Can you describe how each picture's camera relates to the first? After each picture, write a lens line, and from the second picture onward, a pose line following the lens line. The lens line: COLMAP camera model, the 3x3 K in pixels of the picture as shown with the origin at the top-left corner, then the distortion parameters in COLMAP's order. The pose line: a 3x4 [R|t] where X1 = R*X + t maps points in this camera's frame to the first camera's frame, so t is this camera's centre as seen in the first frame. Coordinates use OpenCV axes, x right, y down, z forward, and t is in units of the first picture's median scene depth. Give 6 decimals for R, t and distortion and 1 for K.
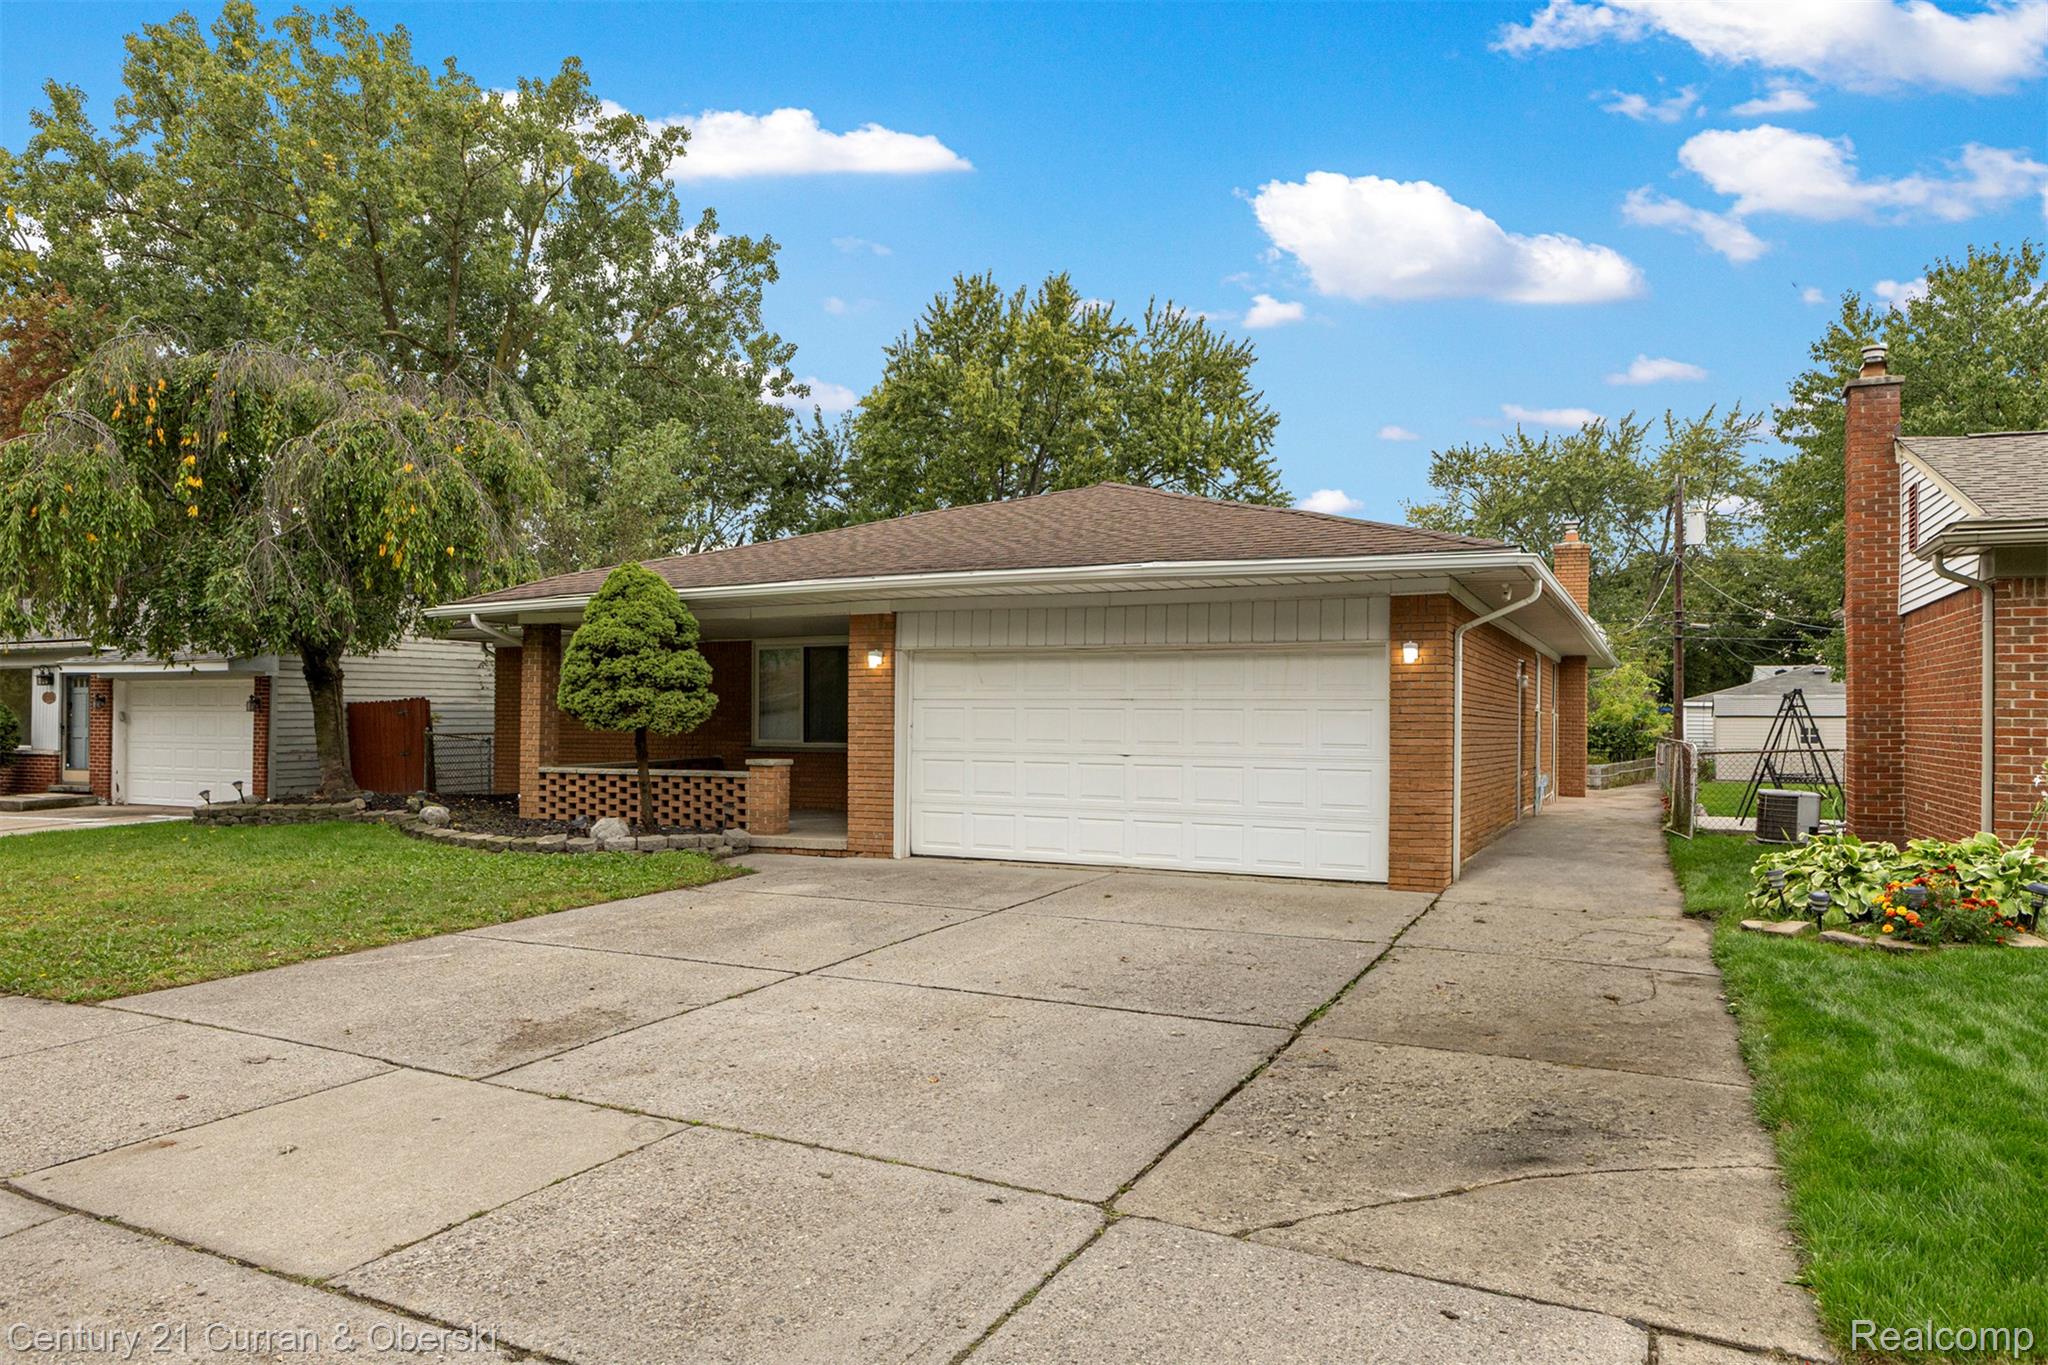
lens RADIAL K [[1286.0, 0, 1024.4], [0, 1286.0, 716.0], [0, 0, 1]] dist [0.001883, -0.000245]
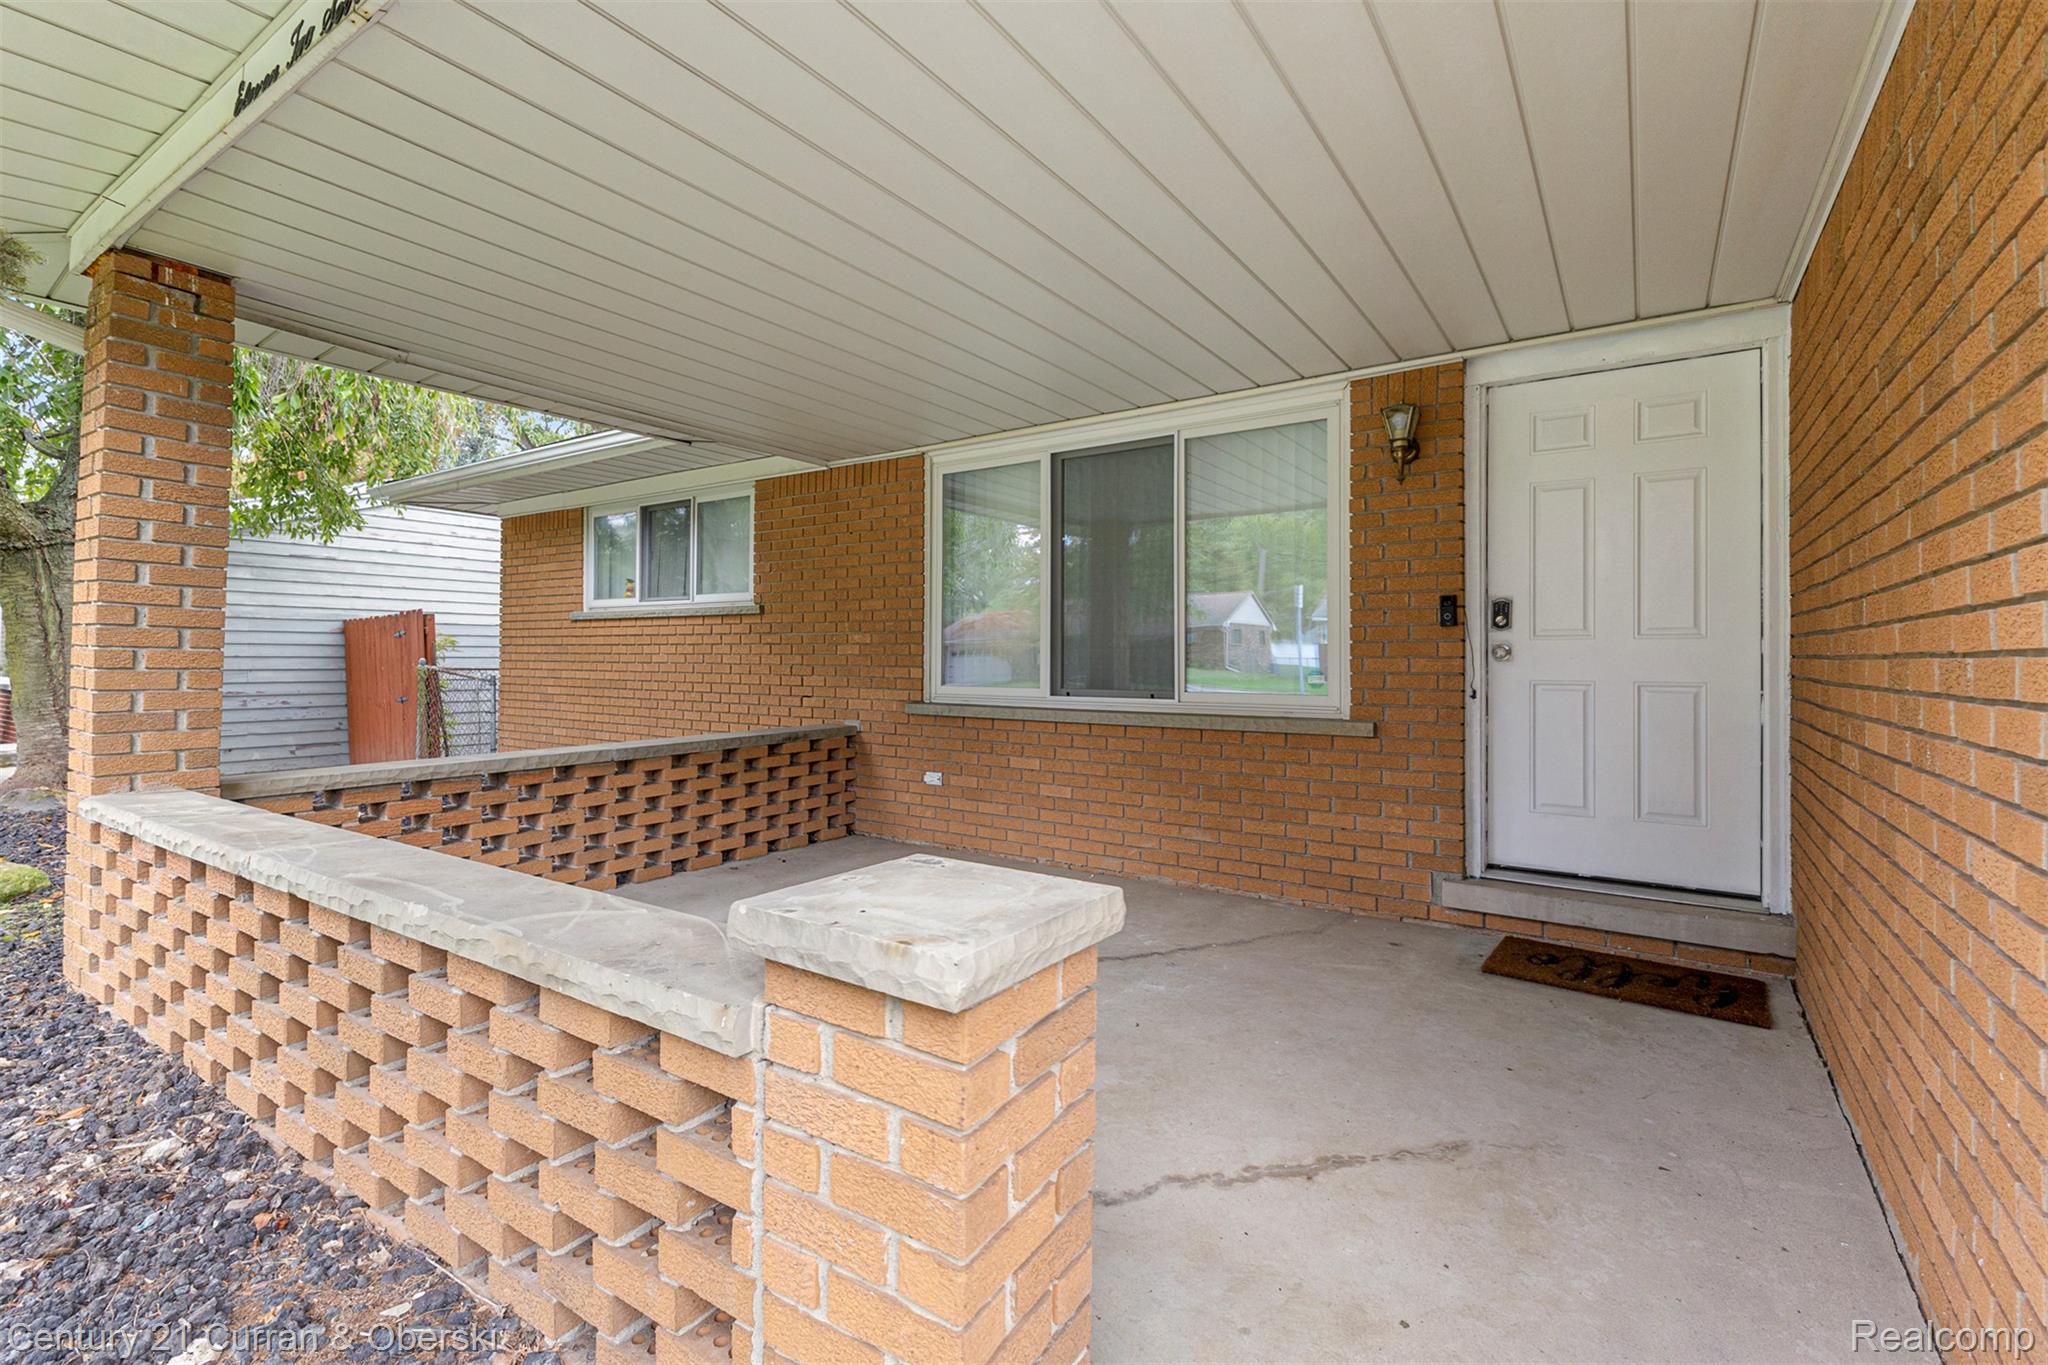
lens RADIAL K [[872.4, 0, 1025.7], [0, 872.4, 653.3], [0, 0, 1]] dist [0.000037, 0.000027]
pose [[0.986120, 0.001407, -0.166027, -0.157467], [-0.002126, 0.999989, -0.004149, 0.011102], [0.166019, 0.004444, 0.986113, 0.866313]]
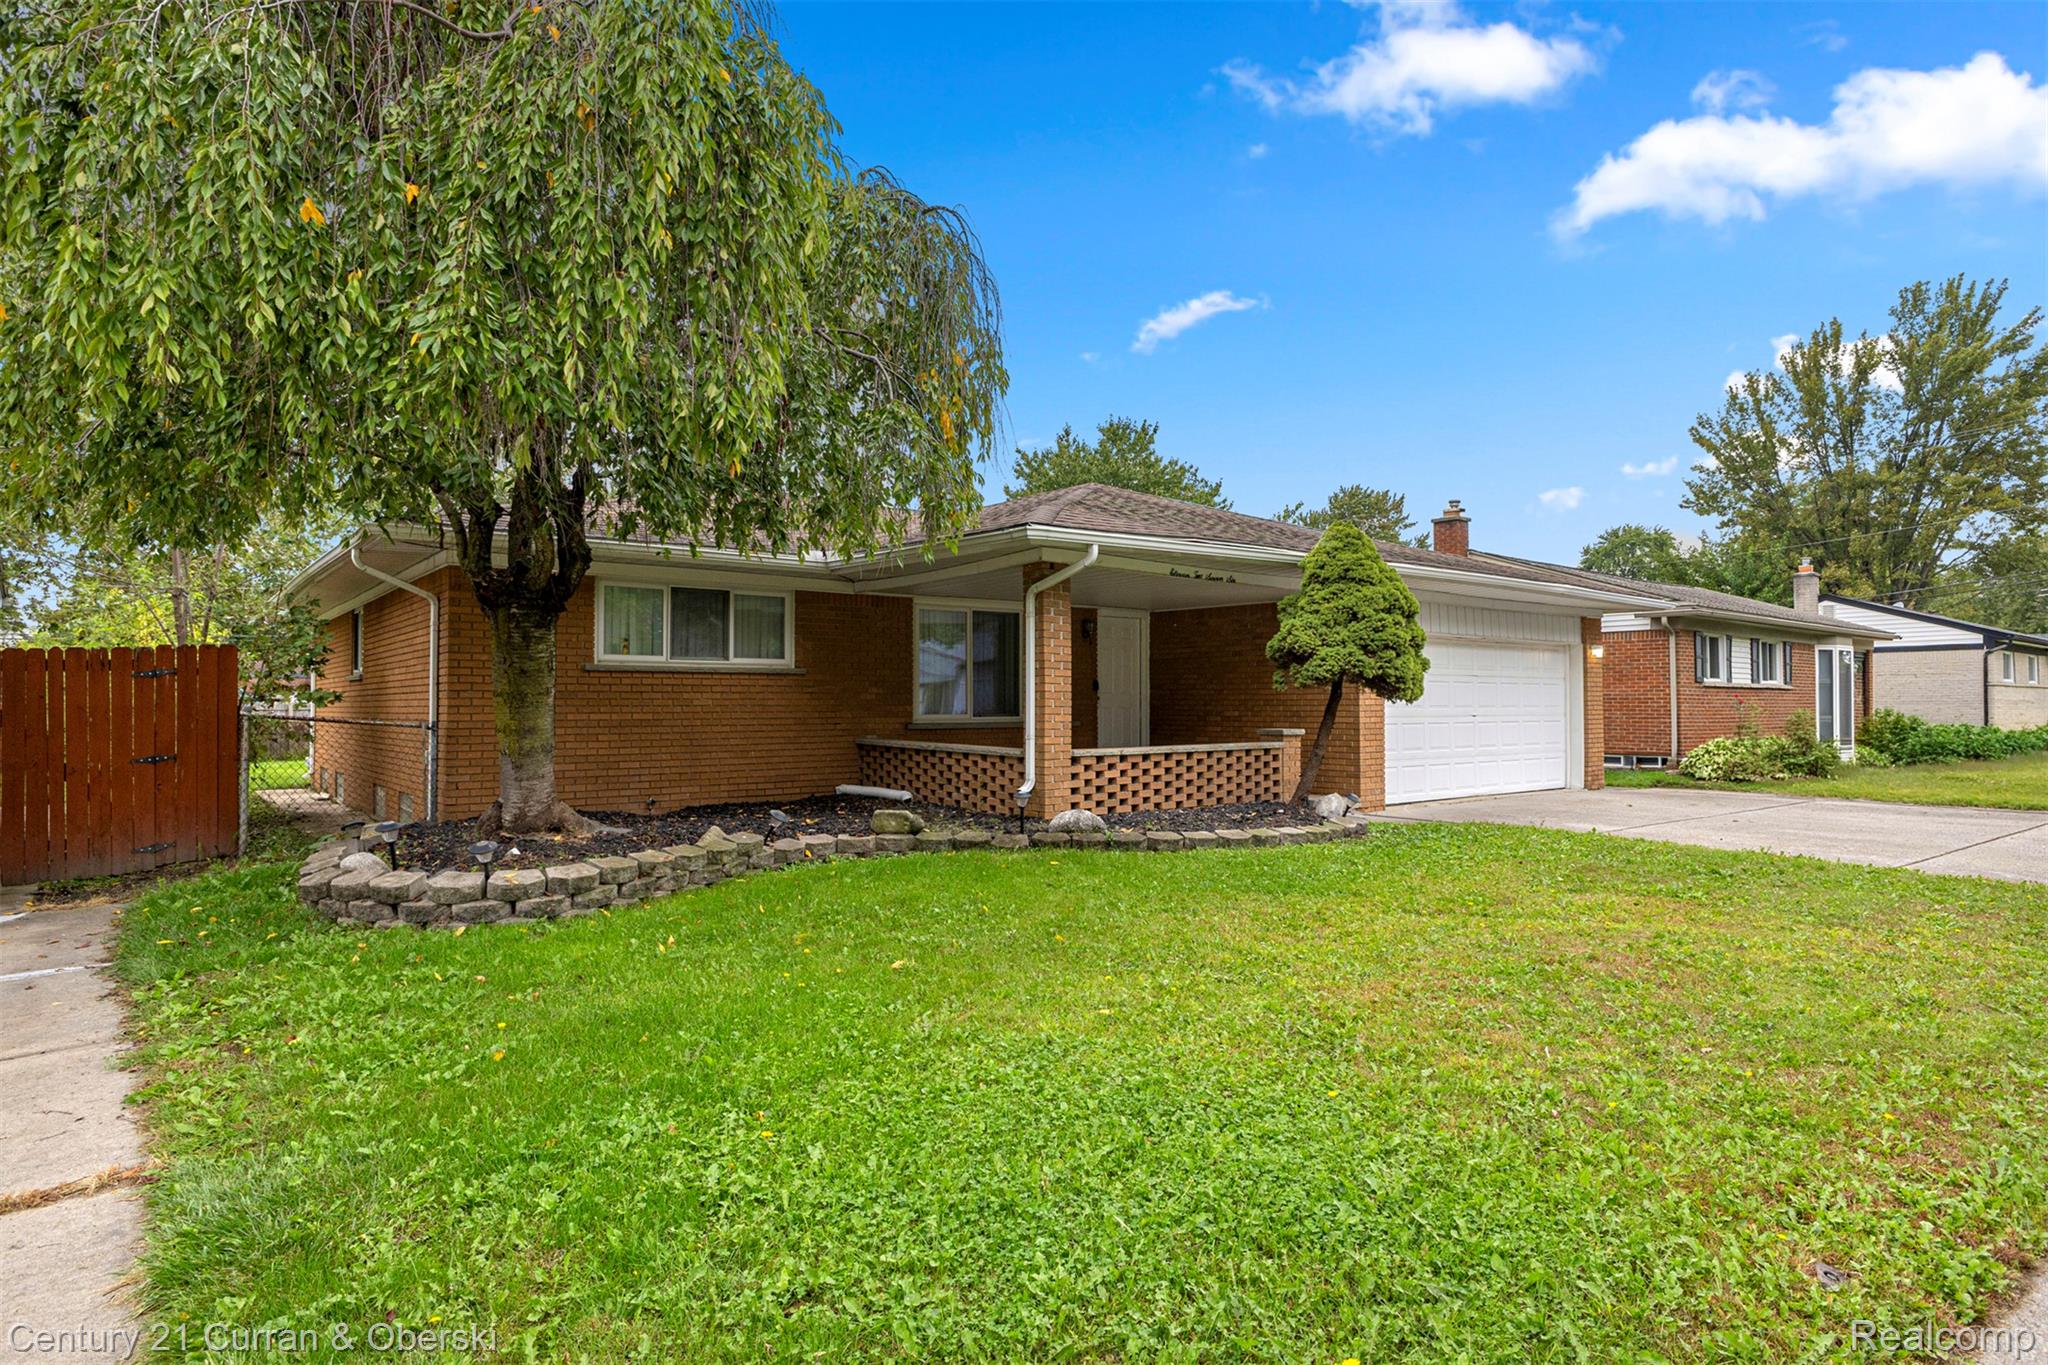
lens RADIAL K [[1122.8, 0, 1024.0], [0, 1122.8, 682.5], [0, 0, 1]] dist [0.024349, -0.021230]
pose [[0.444771, 0.010901, 0.895578, -0.998442], [-0.000234, 0.999927, -0.012055, 0.007567], [-0.895644, 0.005152, 0.444741, 0.730689]]
